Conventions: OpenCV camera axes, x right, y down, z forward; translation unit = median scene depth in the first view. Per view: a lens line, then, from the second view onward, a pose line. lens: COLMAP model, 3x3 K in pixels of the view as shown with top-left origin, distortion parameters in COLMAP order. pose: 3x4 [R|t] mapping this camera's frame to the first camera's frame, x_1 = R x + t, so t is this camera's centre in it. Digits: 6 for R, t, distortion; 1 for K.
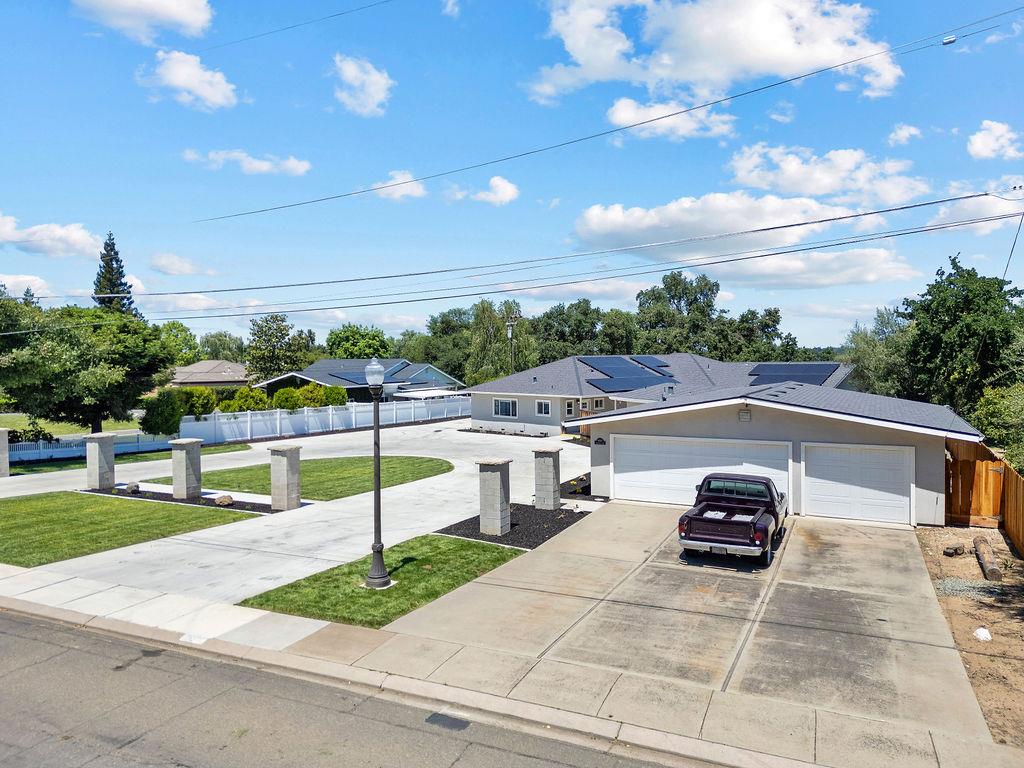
lens RADIAL K [[721.3, 0, 527.8], [0, 721.3, 384.4], [0, 0, 1]] dist [0.065758, -0.003136]
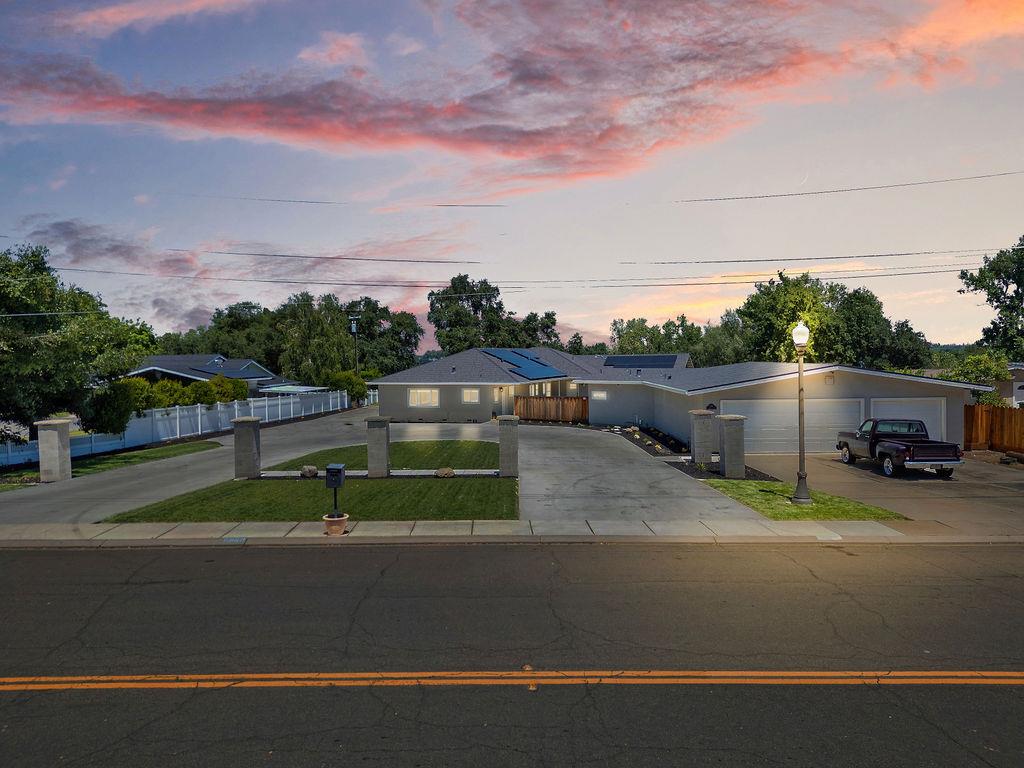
lens RADIAL K [[721.3, 0, 527.8], [0, 721.3, 384.4], [0, 0, 1]] dist [0.065758, -0.003136]
pose [[0.902740, -0.017847, 0.429815, -0.204439], [0.021191, 0.999771, -0.002994, 0.012106], [-0.429663, 0.011811, 0.902912, 0.016904]]
